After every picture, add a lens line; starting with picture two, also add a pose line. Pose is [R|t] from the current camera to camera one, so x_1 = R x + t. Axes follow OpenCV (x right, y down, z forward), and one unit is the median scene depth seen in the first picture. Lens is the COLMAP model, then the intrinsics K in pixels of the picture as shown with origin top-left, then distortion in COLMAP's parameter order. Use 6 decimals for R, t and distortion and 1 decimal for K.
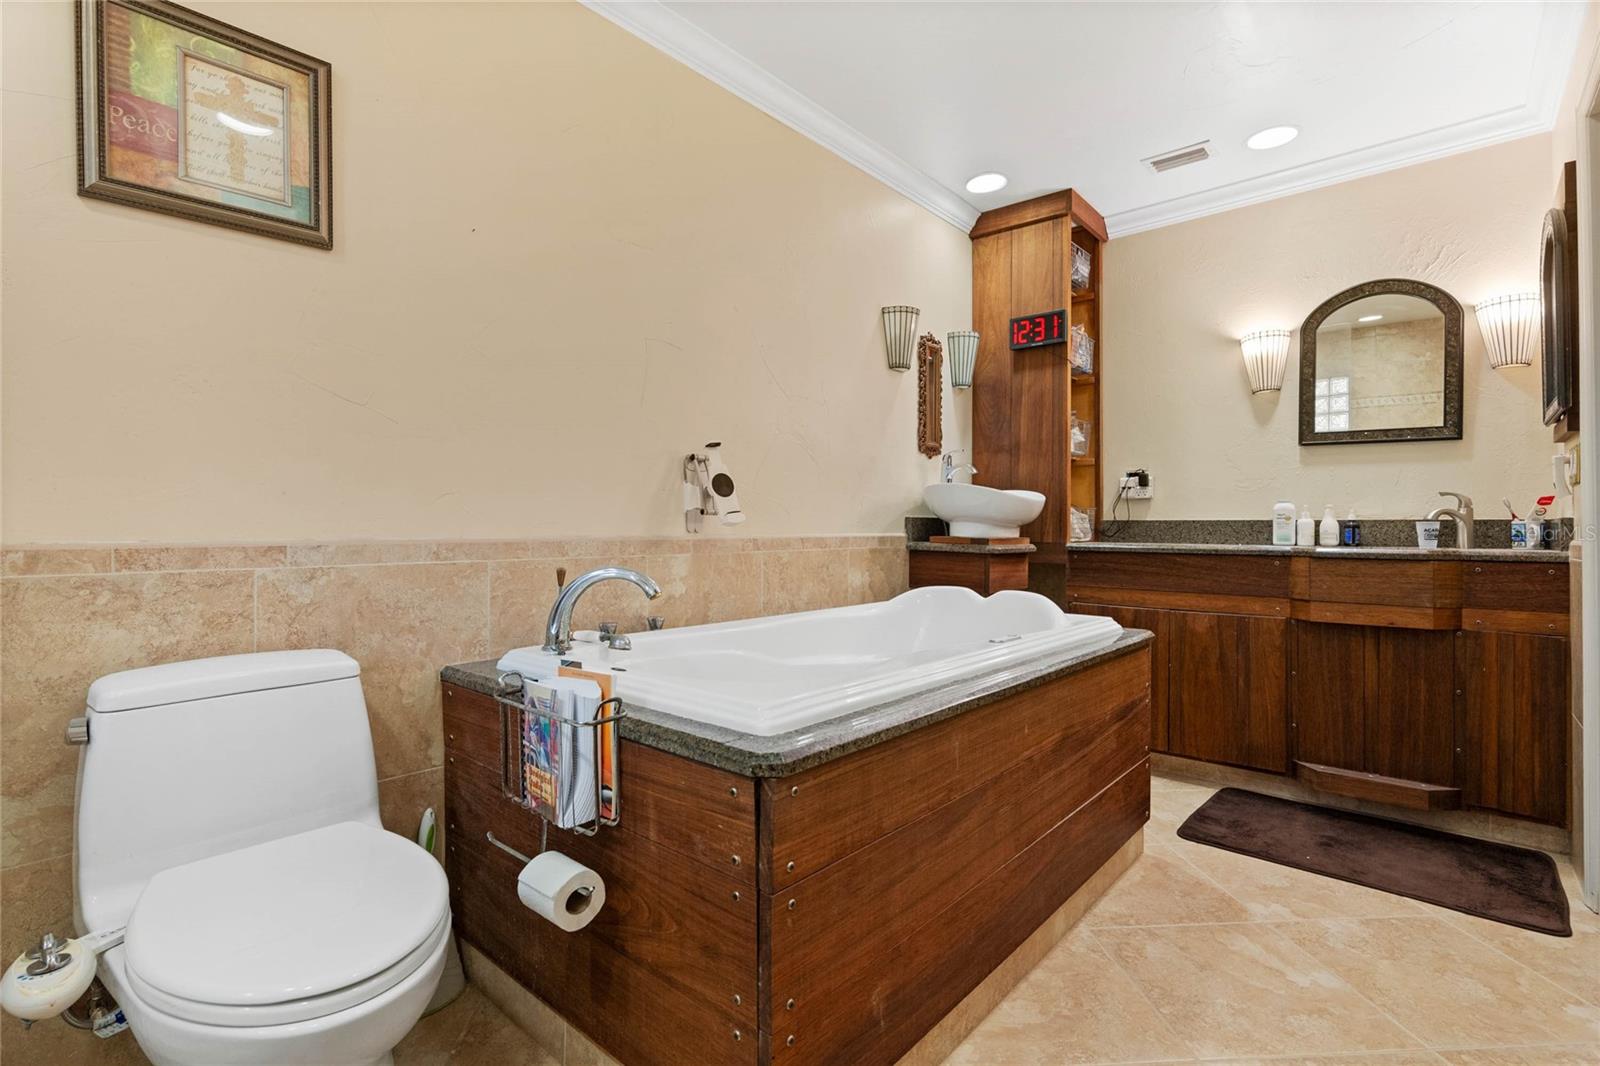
lens RADIAL K [[753.5, 0, 818.0], [0, 753.5, 537.1], [0, 0, 1]] dist [-0.004926, -0.001047]
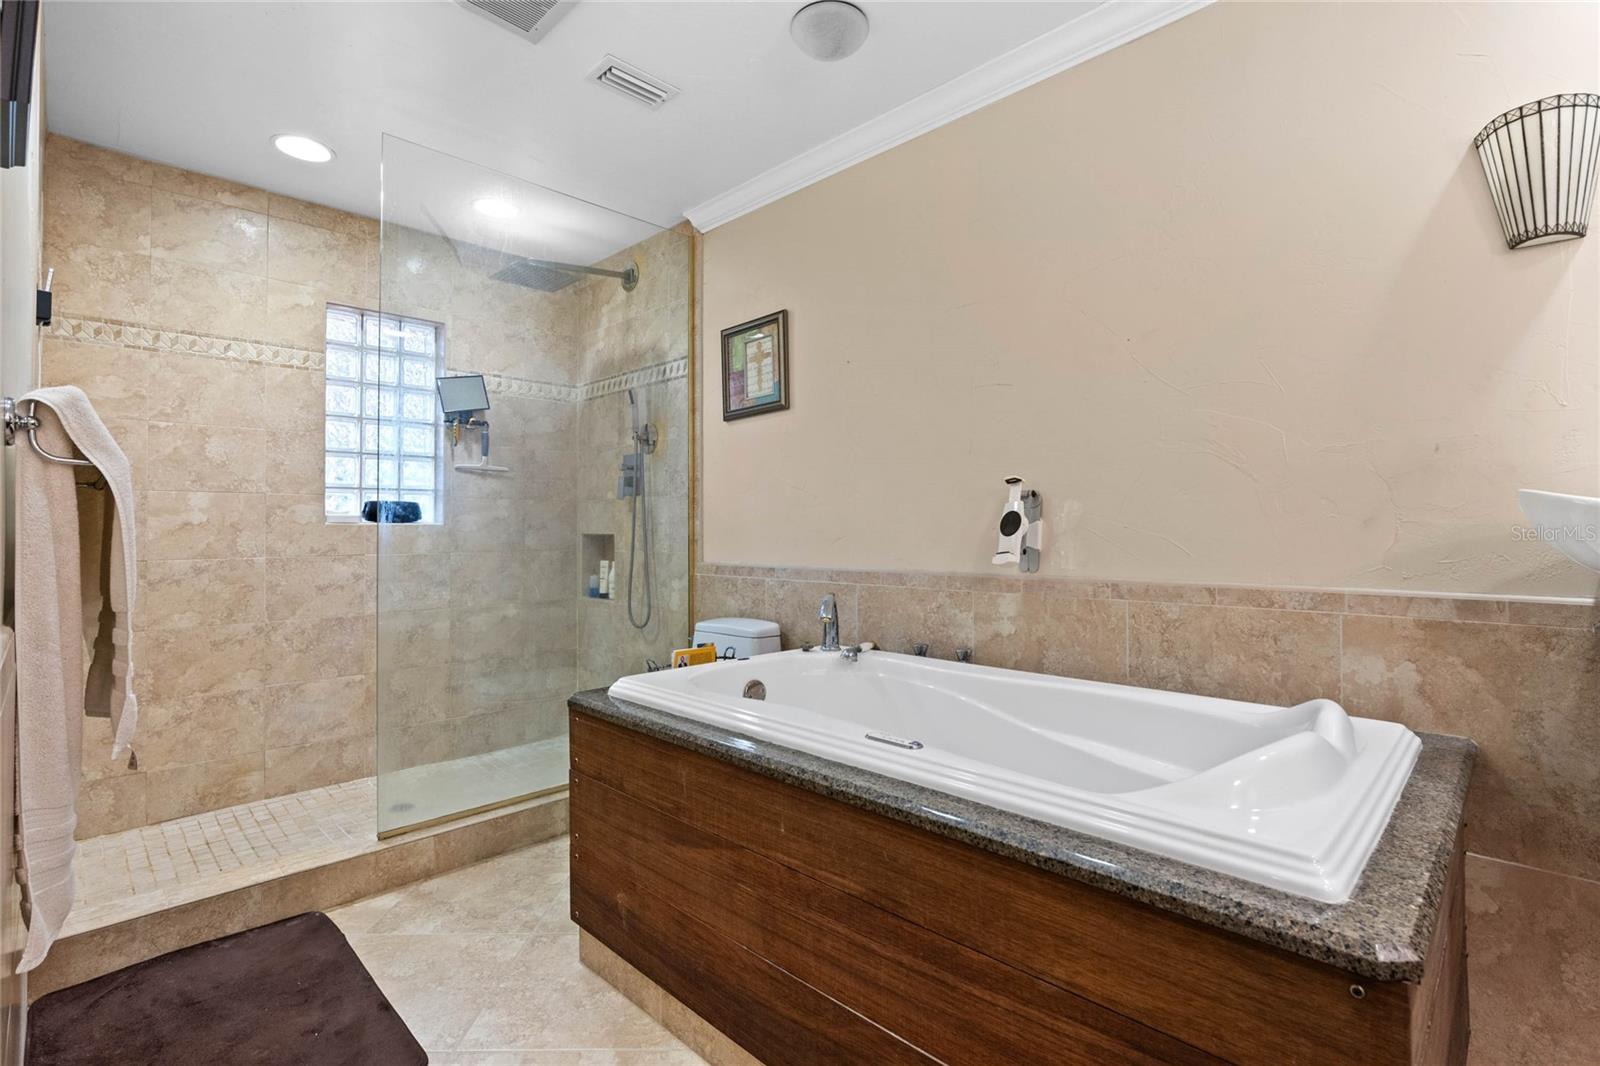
lens RADIAL K [[756.6, 0, 800.6], [0, 756.6, 547.2], [0, 0, 1]] dist [-0.025637, 0.007143]
pose [[-0.084939, 0.015838, -0.996260, 0.825184], [-0.013454, 0.999764, 0.017040, -0.050814], [0.996295, 0.014851, -0.084706, 0.816783]]
